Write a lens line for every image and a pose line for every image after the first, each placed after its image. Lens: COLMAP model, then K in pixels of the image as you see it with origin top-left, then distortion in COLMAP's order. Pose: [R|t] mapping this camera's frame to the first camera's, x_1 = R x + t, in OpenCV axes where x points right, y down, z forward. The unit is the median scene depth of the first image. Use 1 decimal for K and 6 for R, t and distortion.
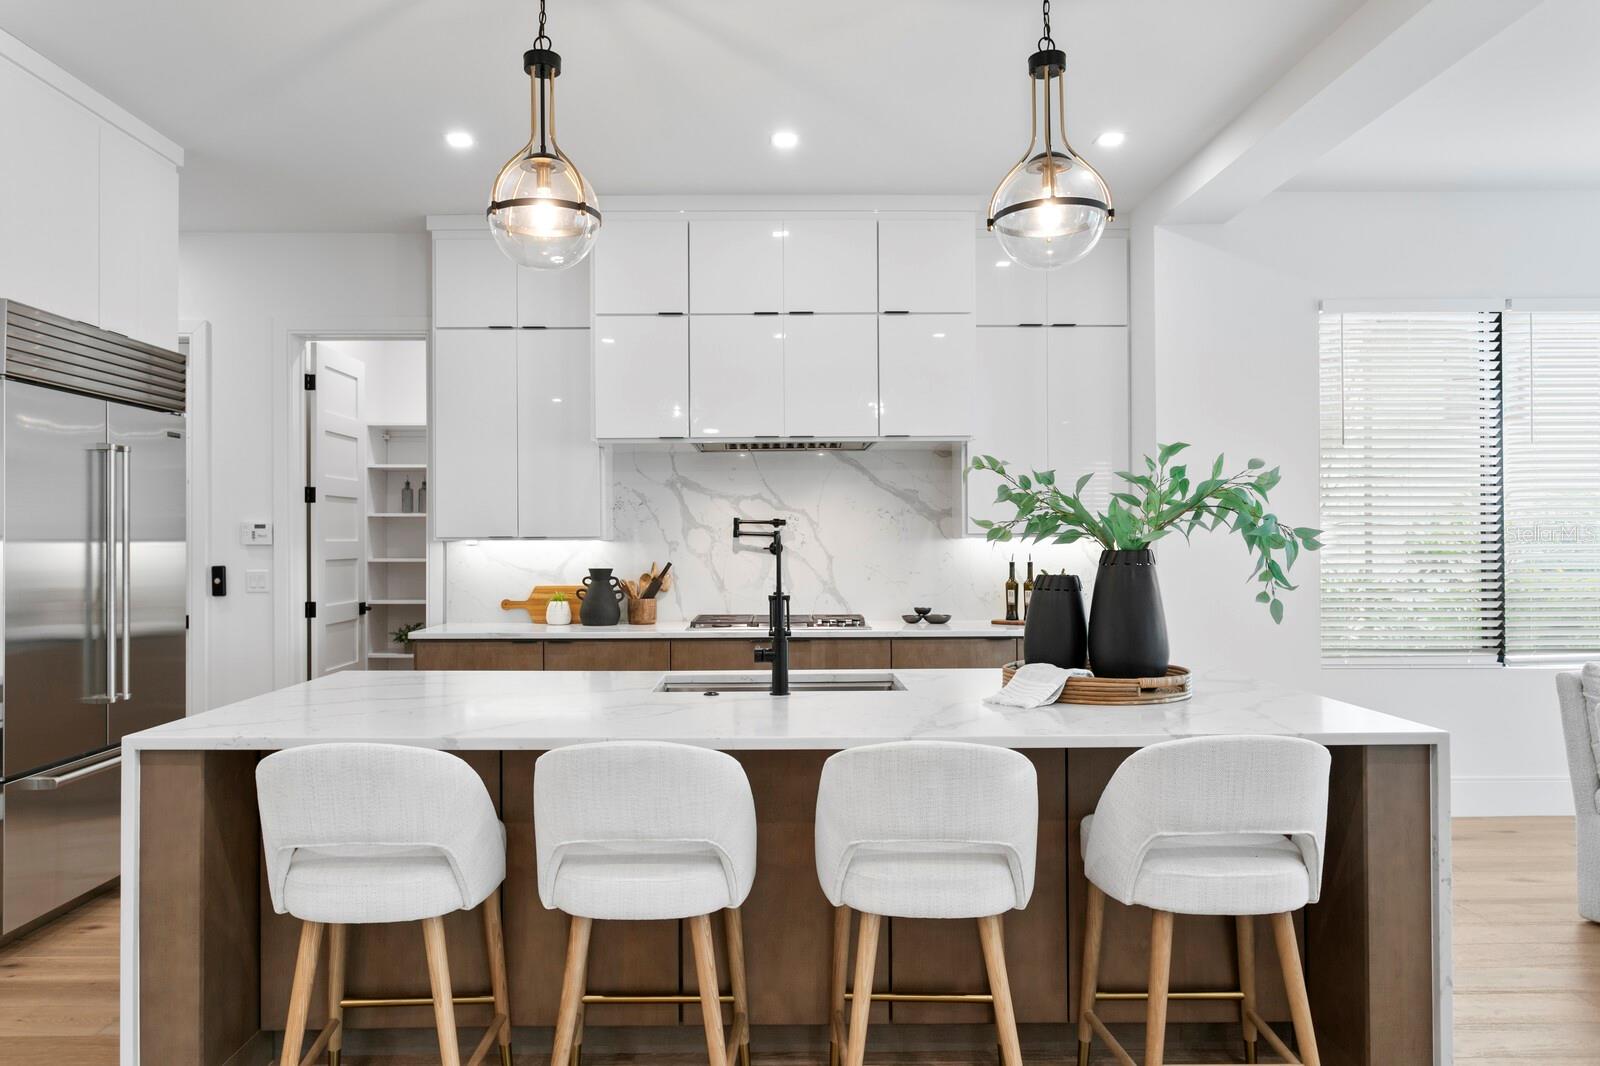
lens RADIAL K [[1088.8, 0, 765.9], [0, 1088.8, 531.9], [0, 0, 1]] dist [0.004670, -0.000040]
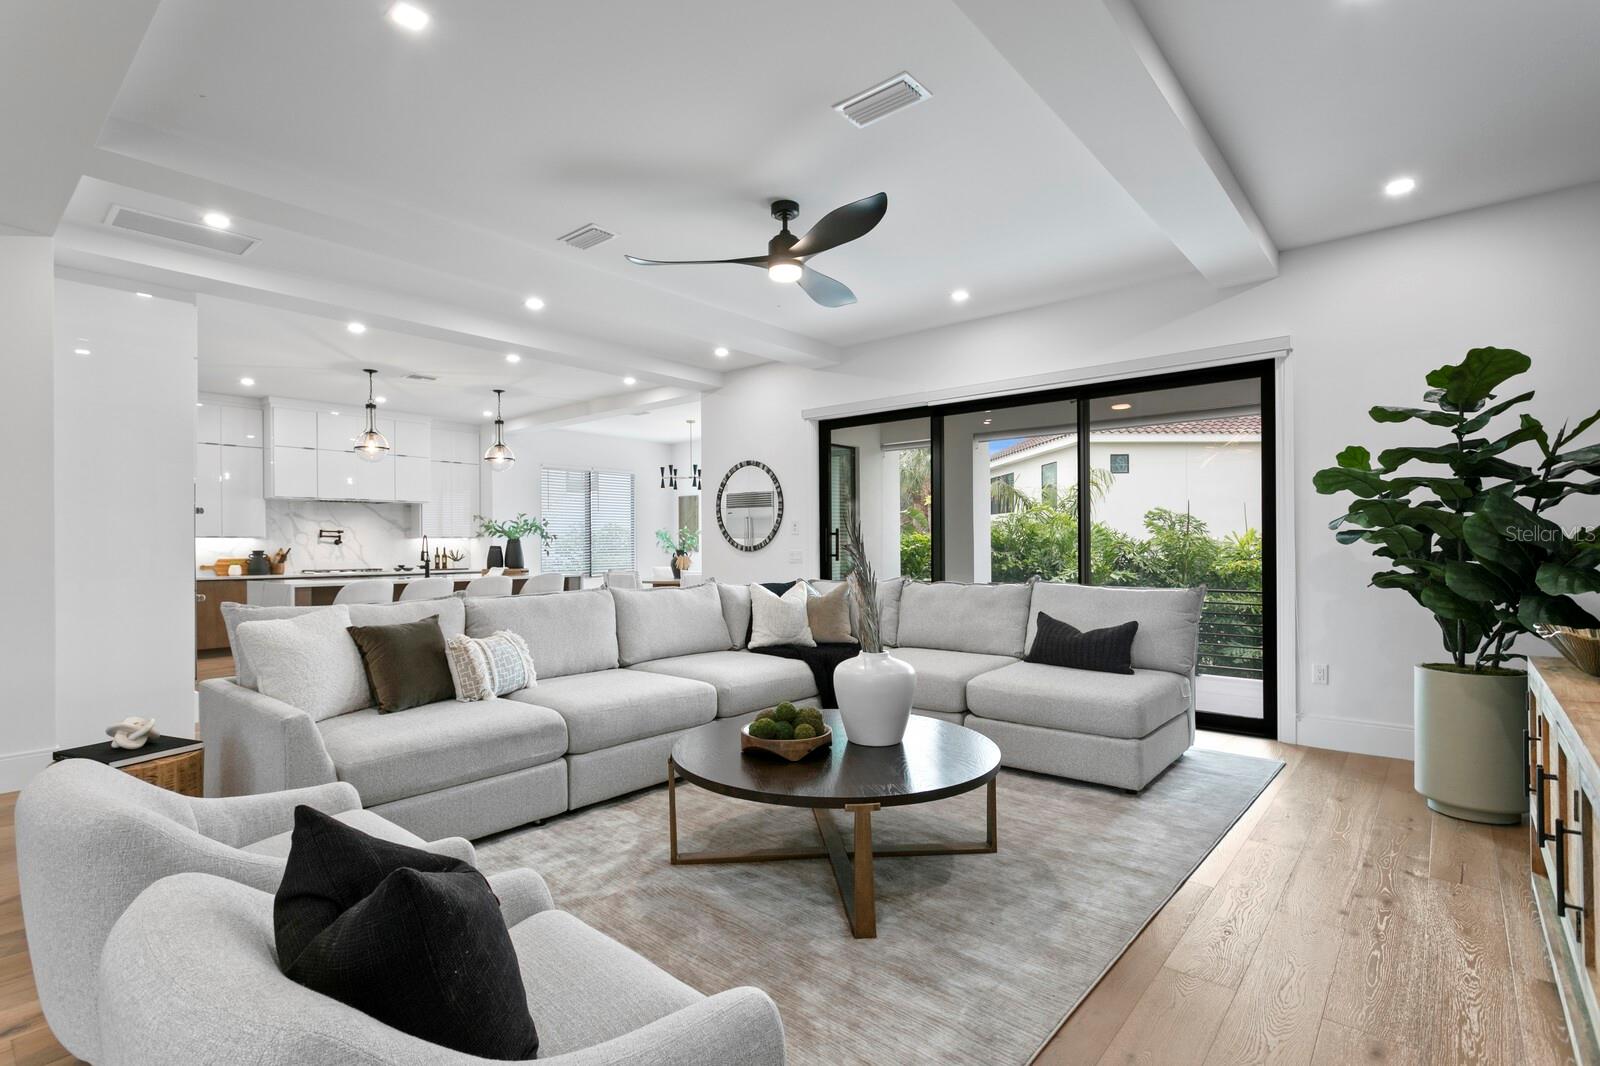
lens RADIAL K [[757.0, 0, 802.6], [0, 757.0, 541.7], [0, 0, 1]] dist [-0.001697, -0.000246]
pose [[0.648598, 0.002328, 0.761128, -0.618619], [-0.001504, 0.999997, -0.001778, 0.015626], [-0.761130, 0.000008, 0.648599, -0.916663]]
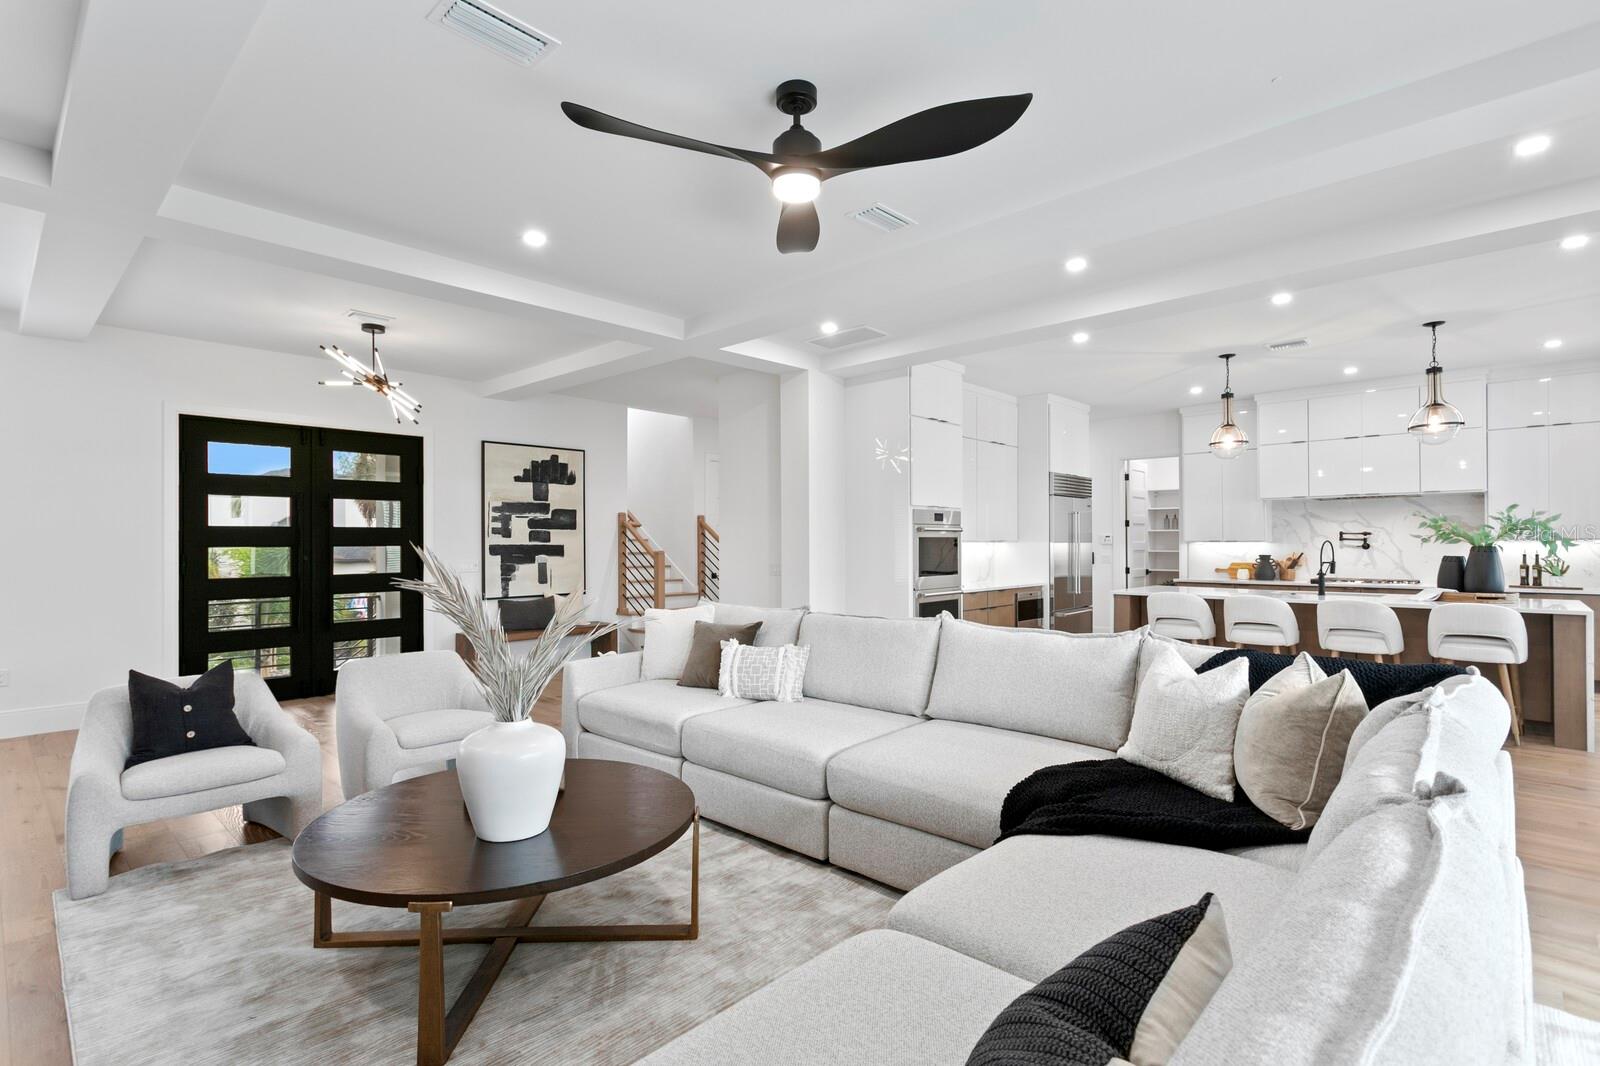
lens RADIAL K [[757.0, 0, 773.2], [0, 757.0, 542.1], [0, 0, 1]] dist [-0.001697, -0.000246]
pose [[0.720503, 0.000257, -0.693451, 0.196008], [0.005628, 0.999965, 0.006219, -0.007930], [0.693429, -0.008383, 0.720477, -0.812436]]
